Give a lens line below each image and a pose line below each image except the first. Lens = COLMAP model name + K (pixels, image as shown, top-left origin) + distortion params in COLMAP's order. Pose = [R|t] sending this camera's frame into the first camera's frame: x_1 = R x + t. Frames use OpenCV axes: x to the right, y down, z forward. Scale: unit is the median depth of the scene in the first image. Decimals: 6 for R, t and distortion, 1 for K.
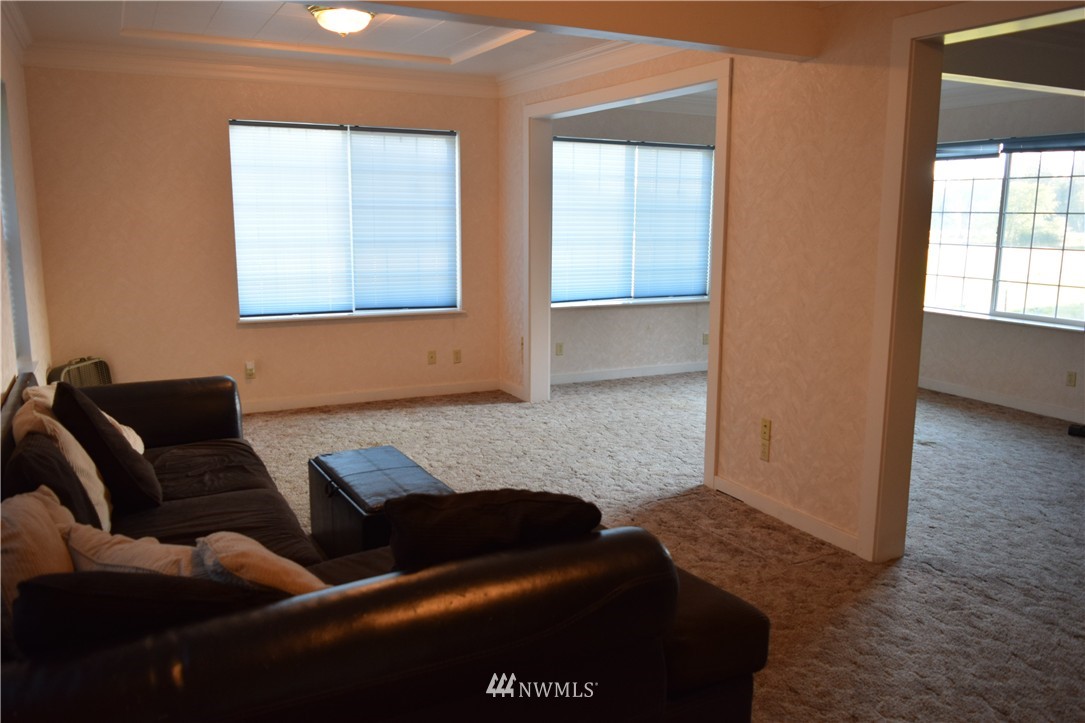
lens RADIAL K [[853.6, 0, 542.5], [0, 853.6, 361.5], [0, 0, 1]] dist [-0.012035, -0.004487]
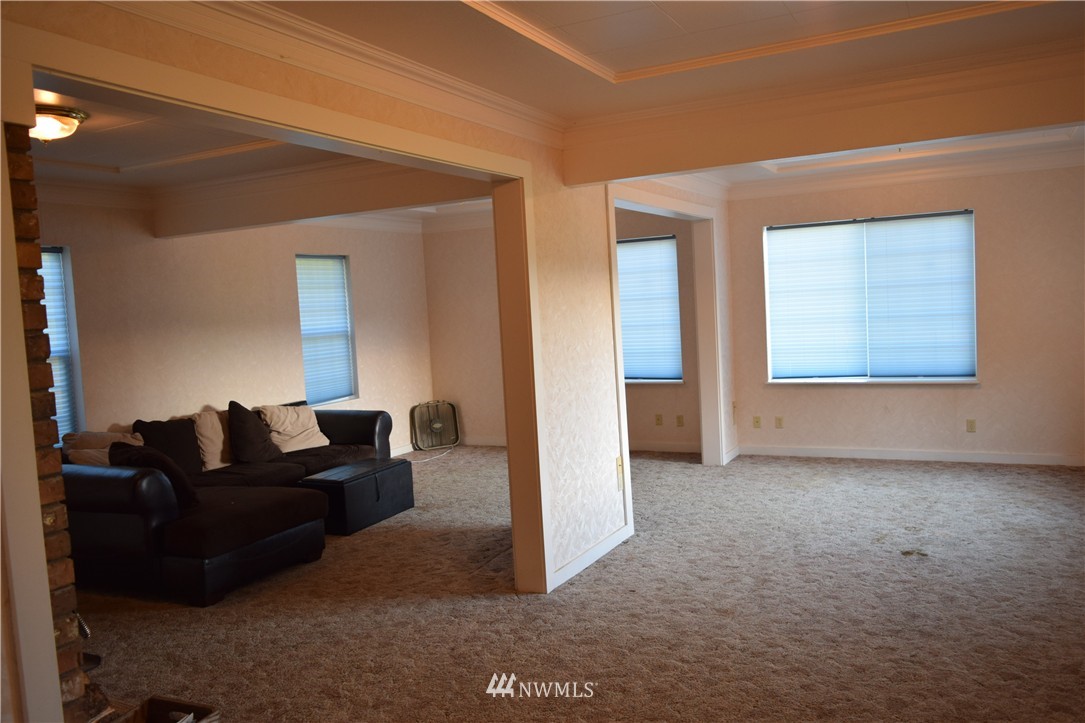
lens RADIAL K [[853.6, 0, 542.5], [0, 853.6, 361.5], [0, 0, 1]] dist [-0.012035, -0.004487]
pose [[0.571285, 0.014705, -0.820620, 0.702293], [-0.083030, 0.995746, -0.039959, -0.022638], [0.816541, 0.090964, 0.570075, 0.147457]]
